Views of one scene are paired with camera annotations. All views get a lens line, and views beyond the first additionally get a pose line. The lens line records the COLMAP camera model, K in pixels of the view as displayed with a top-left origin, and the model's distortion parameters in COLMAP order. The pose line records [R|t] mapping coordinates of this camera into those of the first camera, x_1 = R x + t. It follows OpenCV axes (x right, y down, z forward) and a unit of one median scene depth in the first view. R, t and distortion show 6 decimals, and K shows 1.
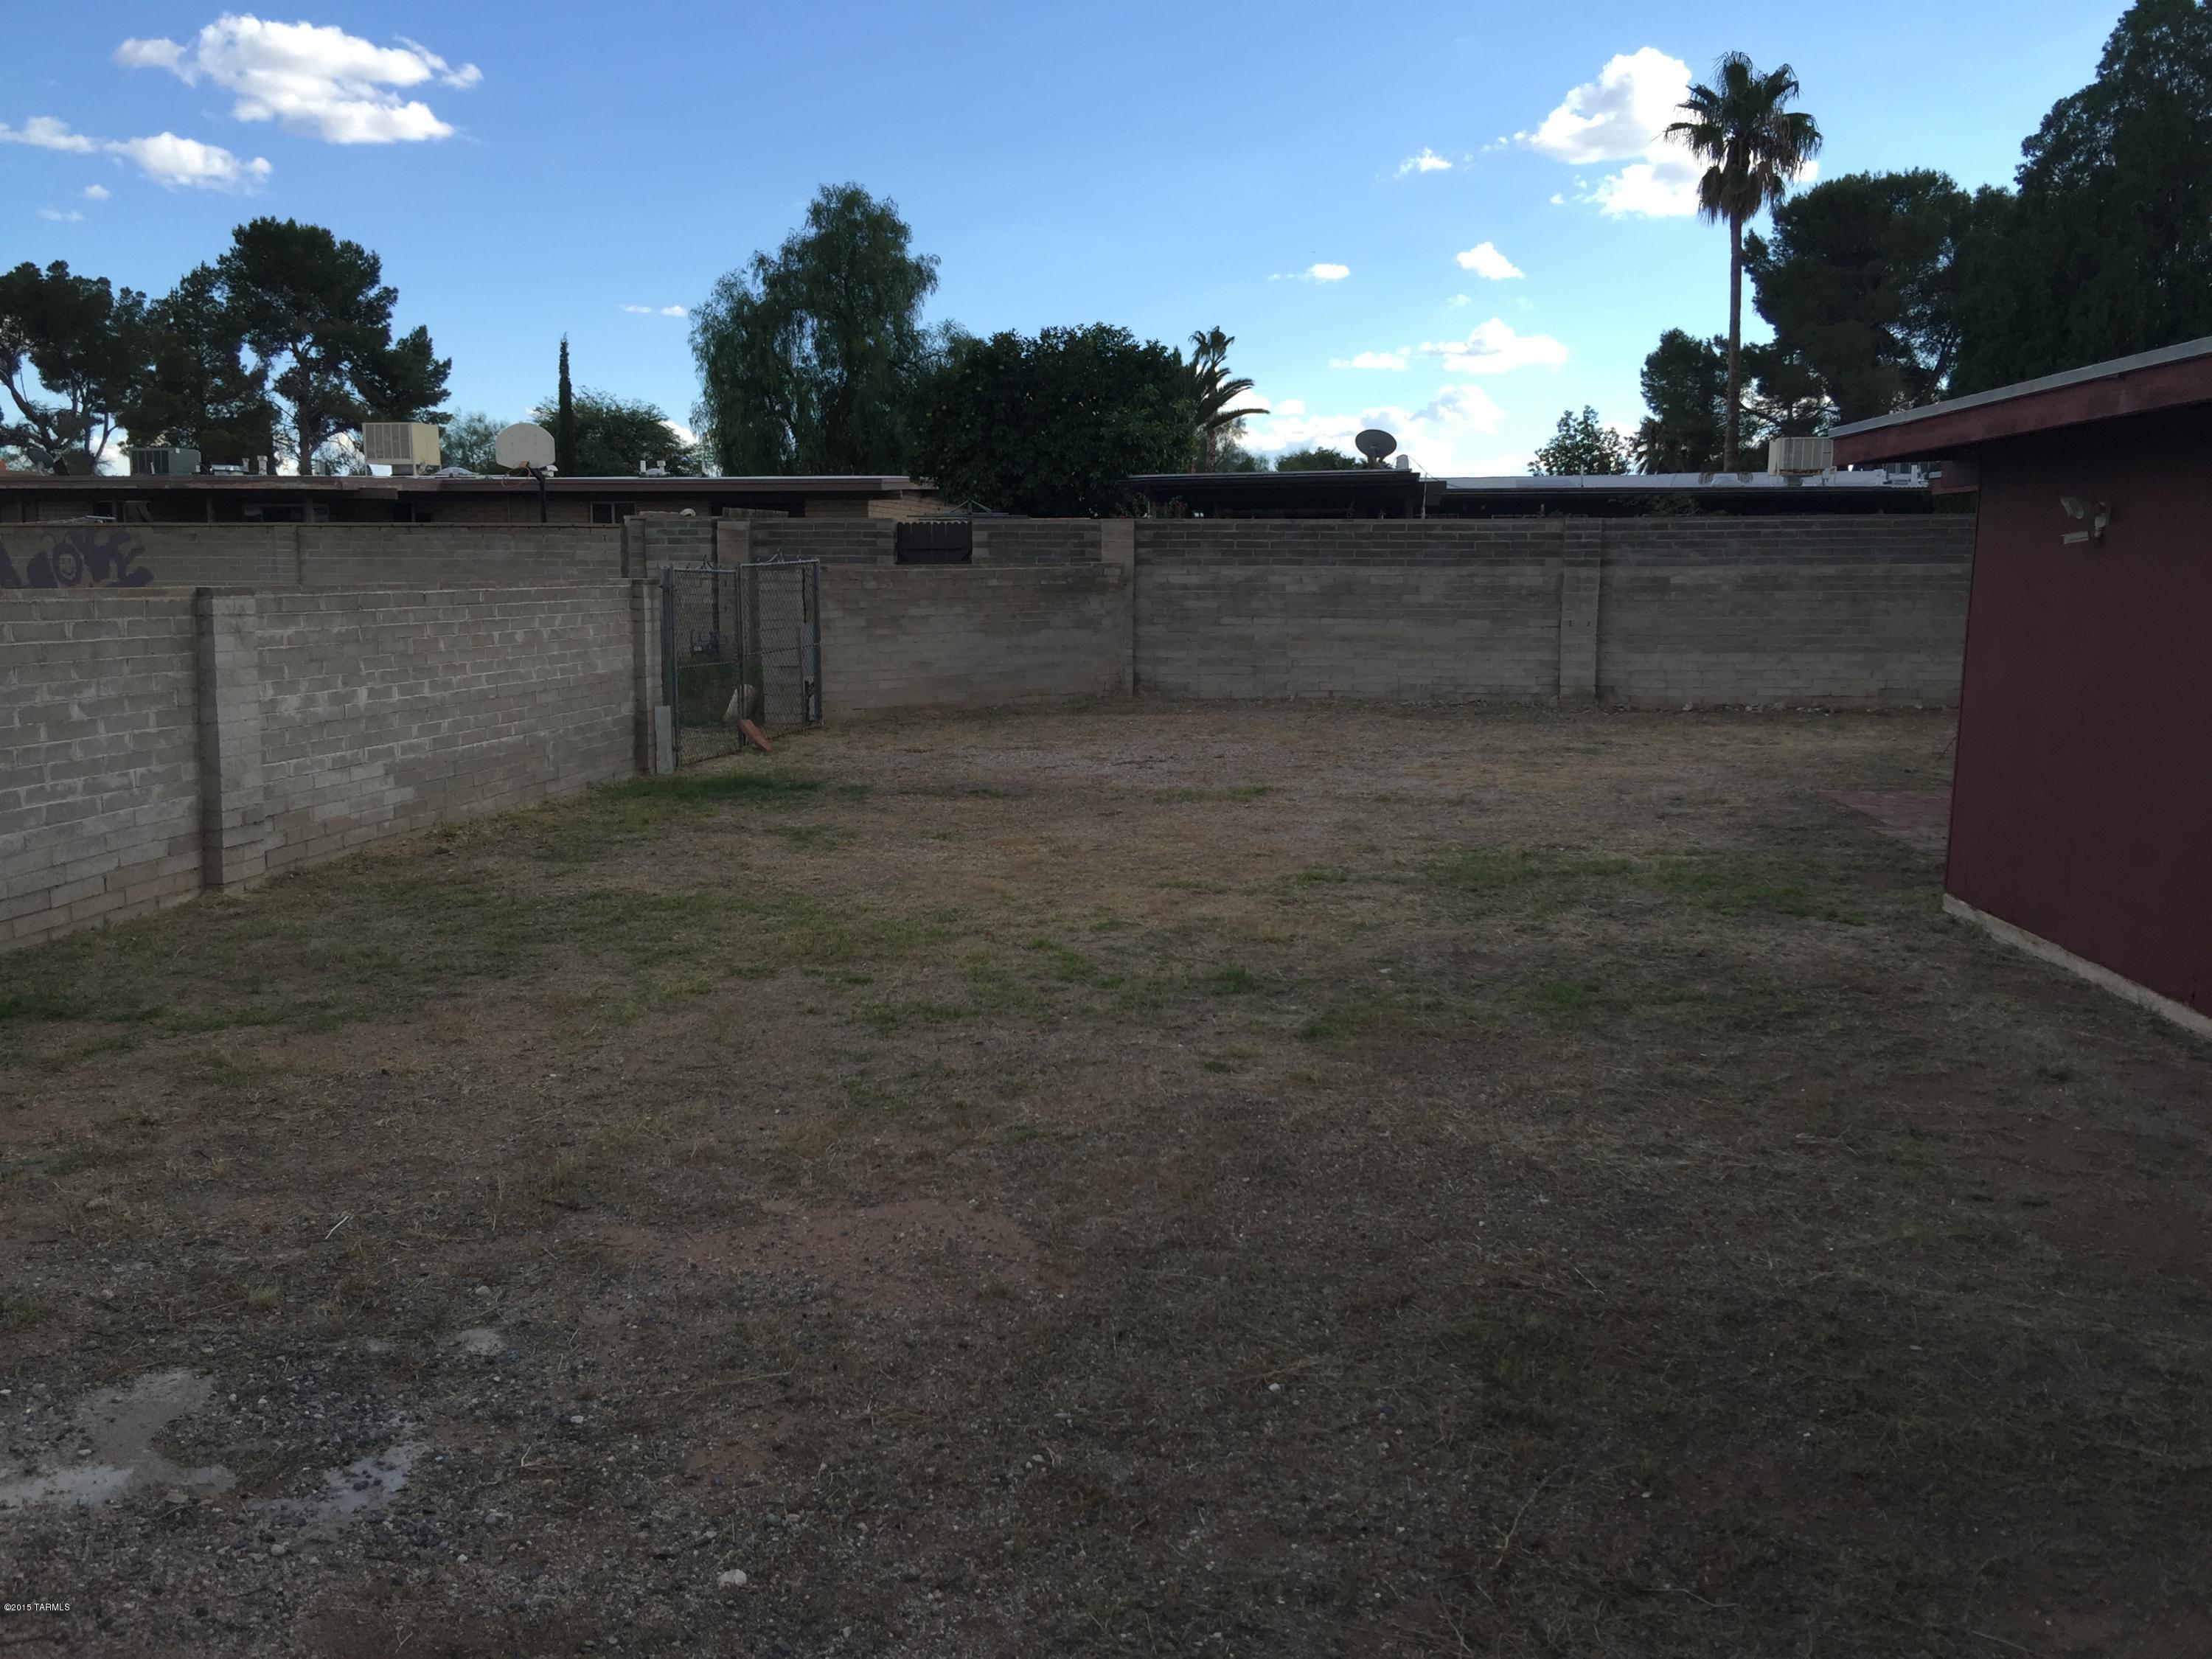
lens RADIAL K [[1884.6, 0, 1106.0], [0, 1884.6, 829.5], [0, 0, 1]] dist [0.083330, -0.139598]
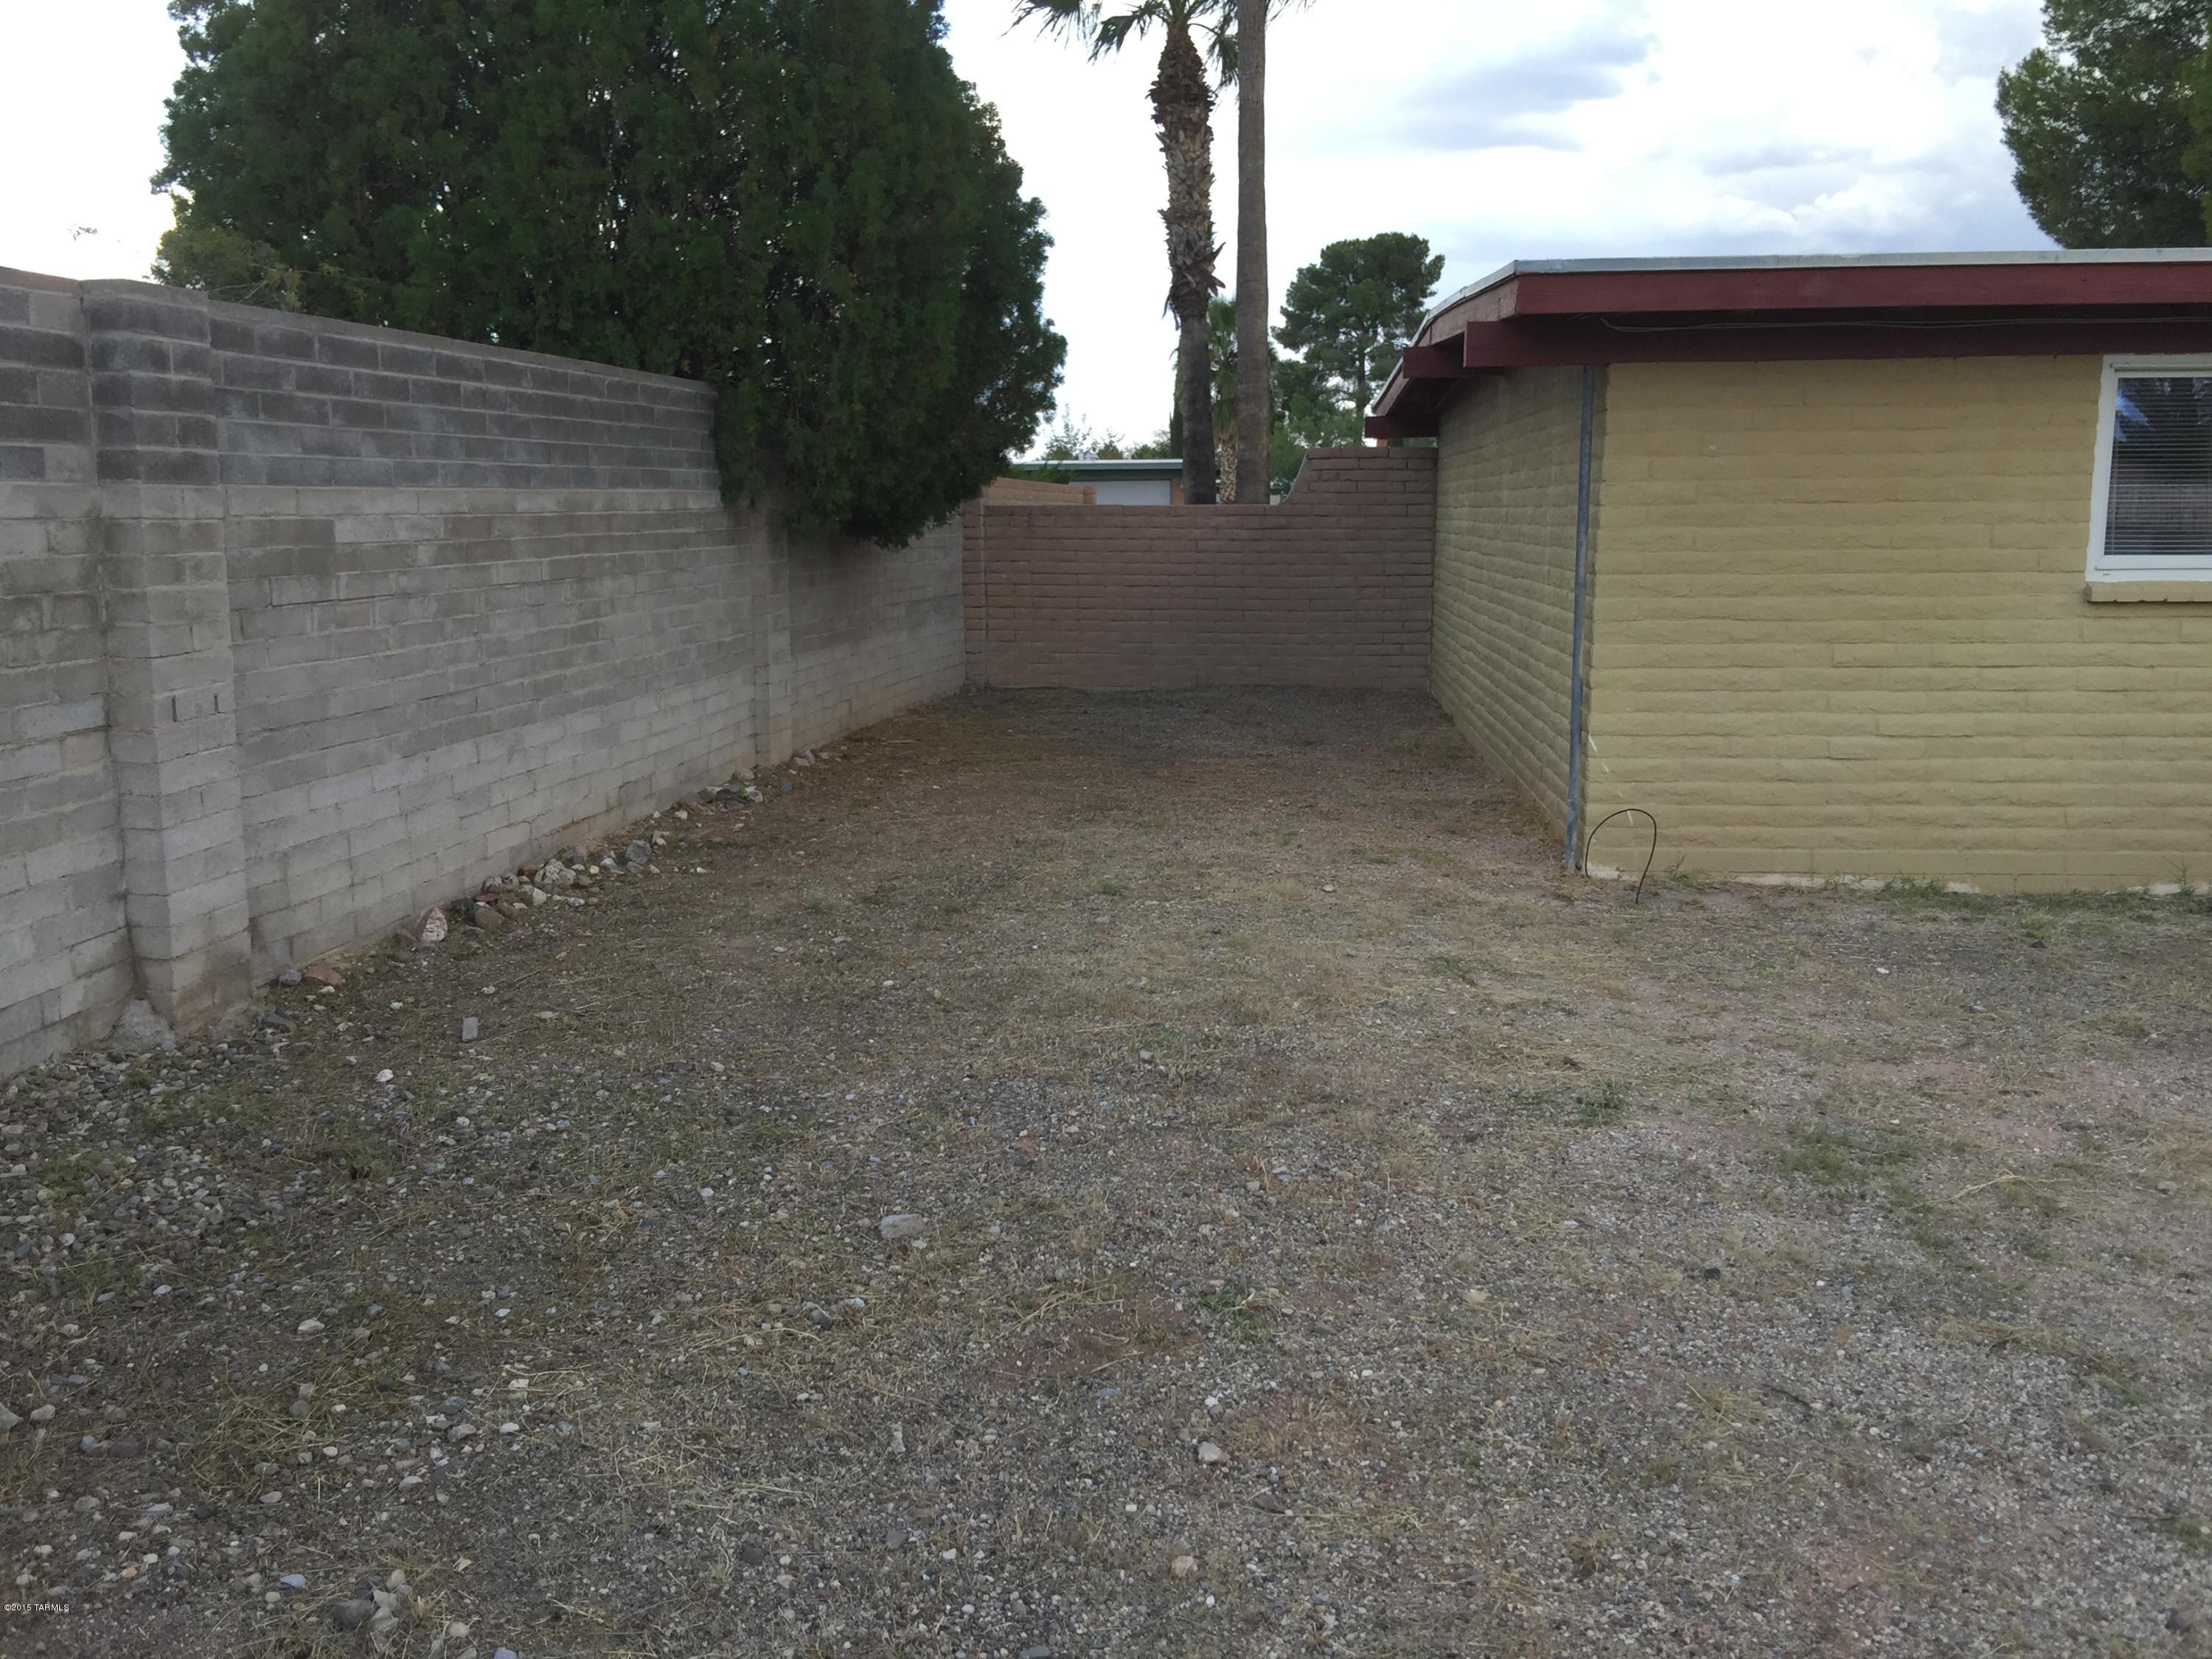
lens RADIAL K [[1884.6, 0, 1106.0], [0, 1884.6, 829.5], [0, 0, 1]] dist [0.083330, -0.139598]
pose [[-0.011509, -0.168916, 0.985563, -0.007705], [0.148215, 0.974453, 0.168743, -0.115280], [-0.988888, 0.148017, 0.013821, 0.859562]]
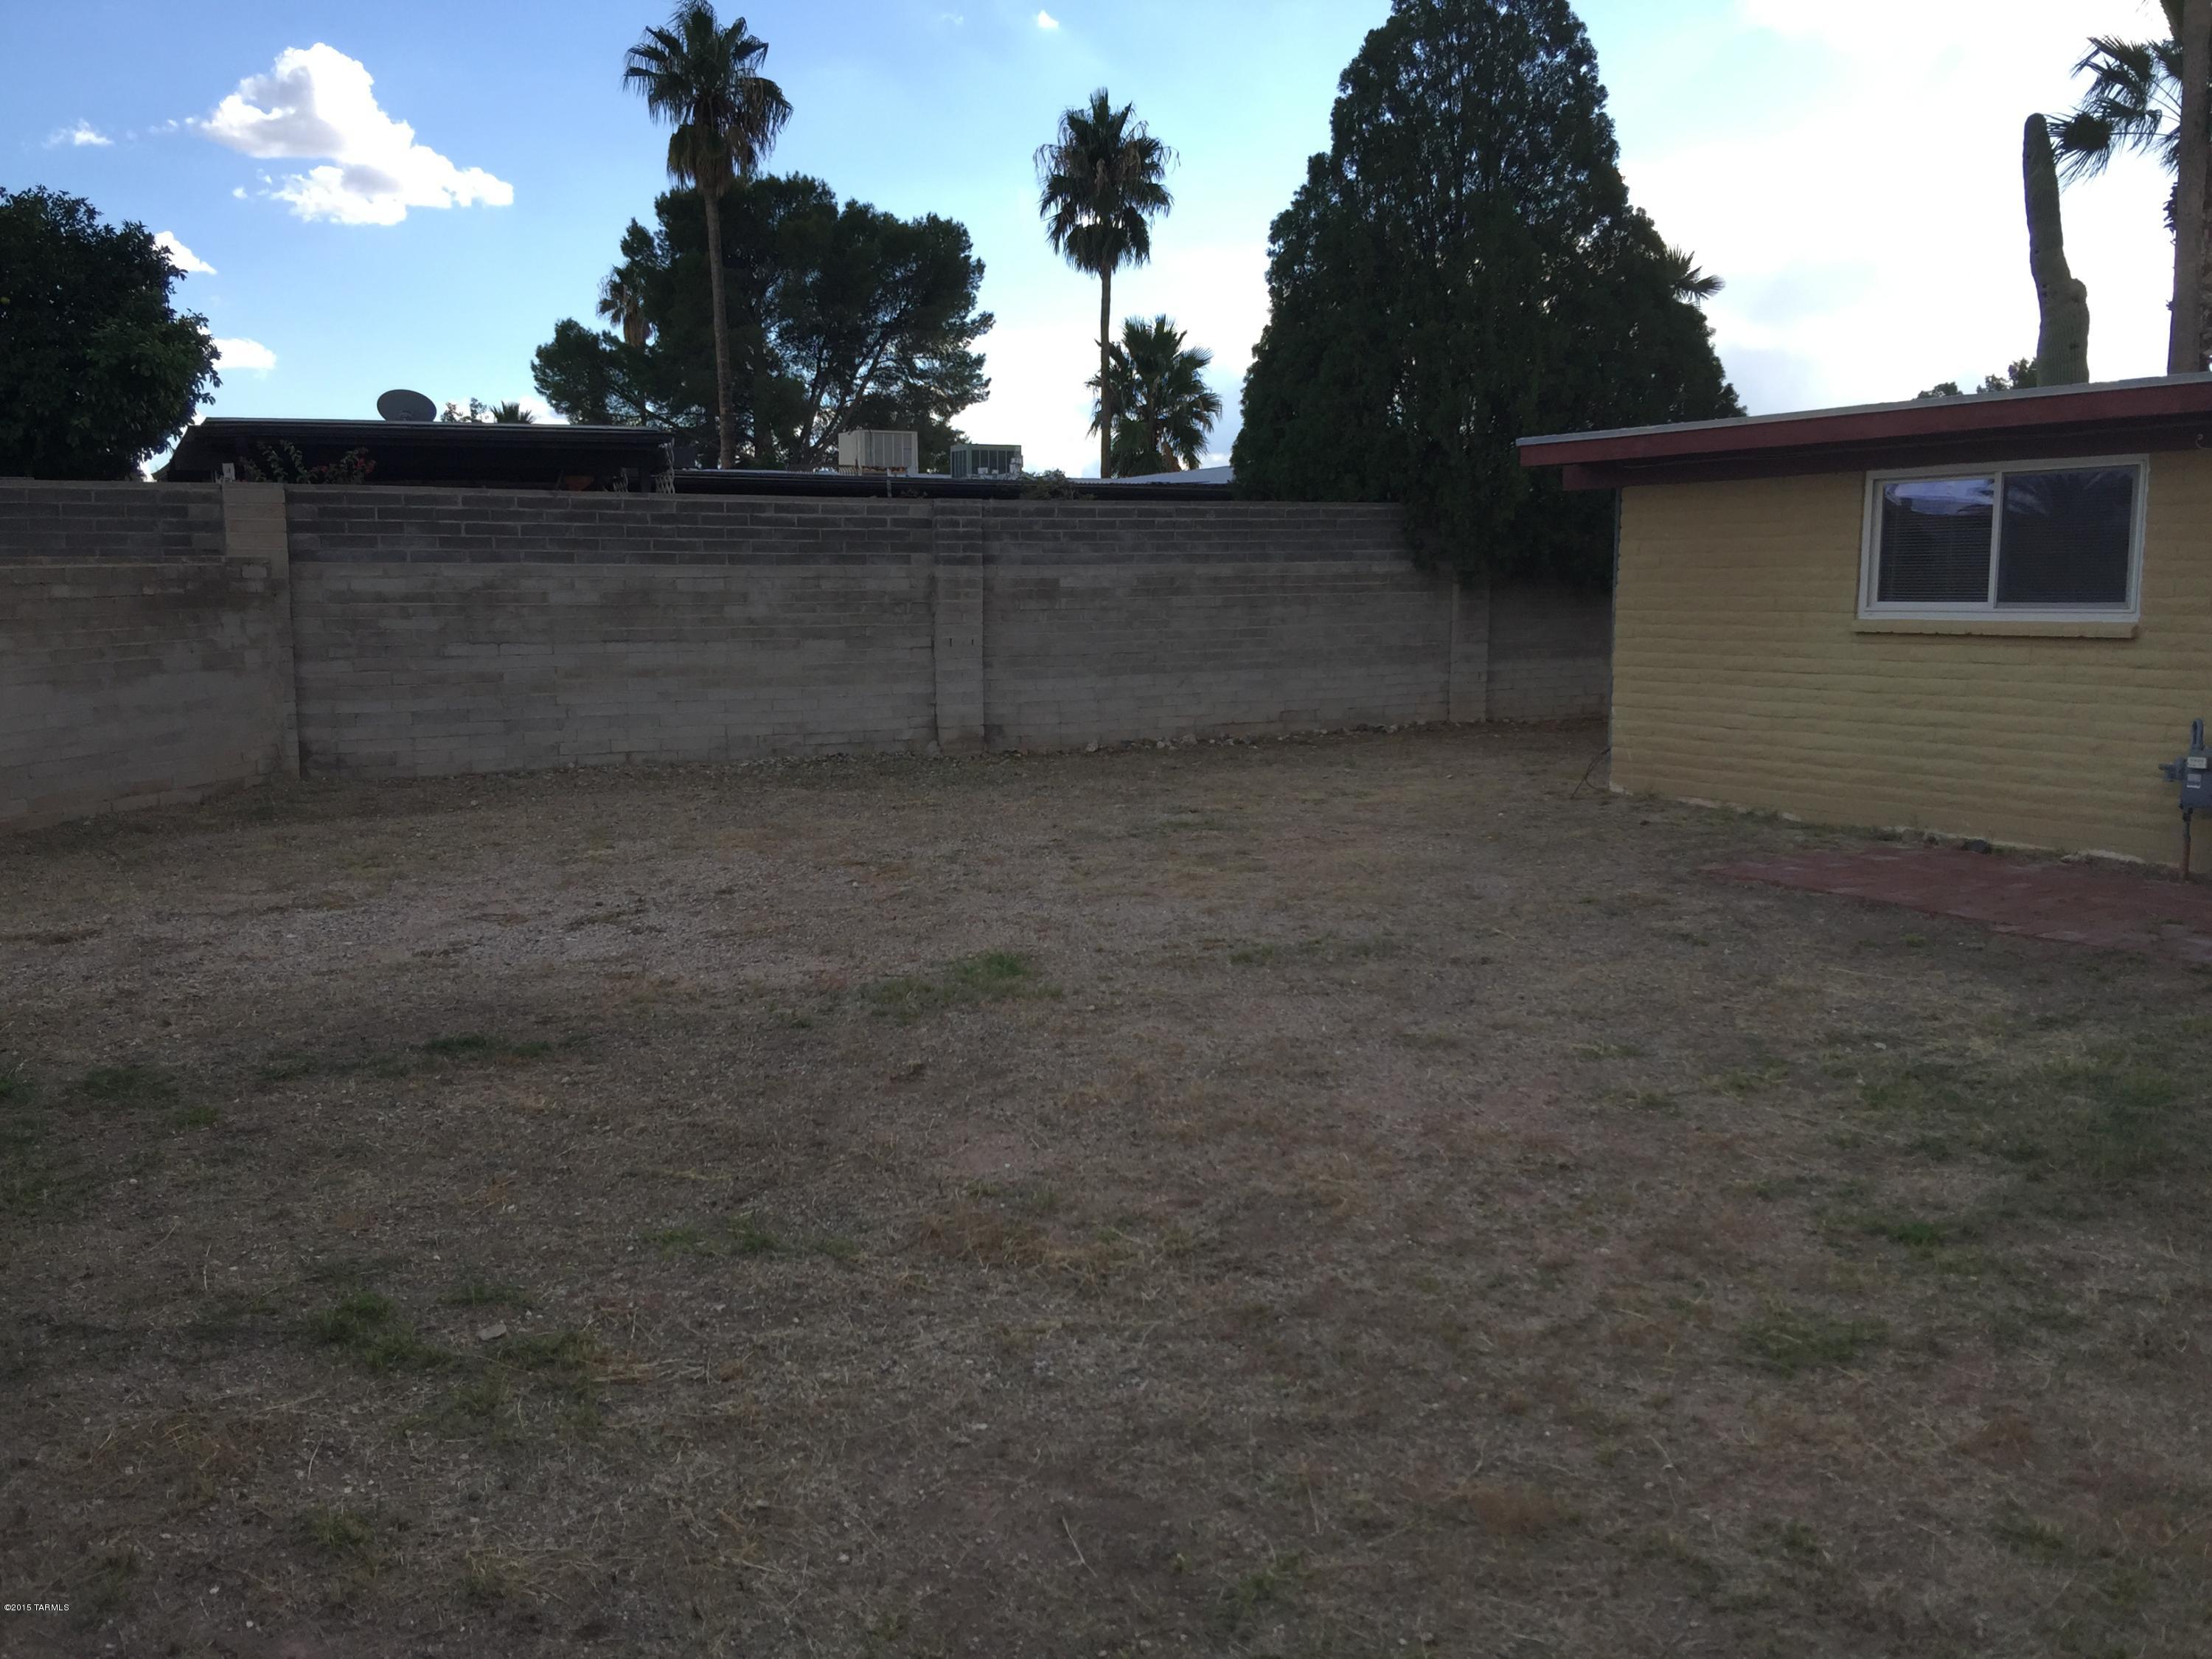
lens RADIAL K [[1884.6, 0, 1106.0], [0, 1884.6, 829.5], [0, 0, 1]] dist [0.083330, -0.139598]
pose [[0.794996, -0.086172, 0.600463, -0.149992], [0.093744, 0.995420, 0.018737, -0.043653], [-0.599327, 0.041394, 0.799433, 0.373785]]
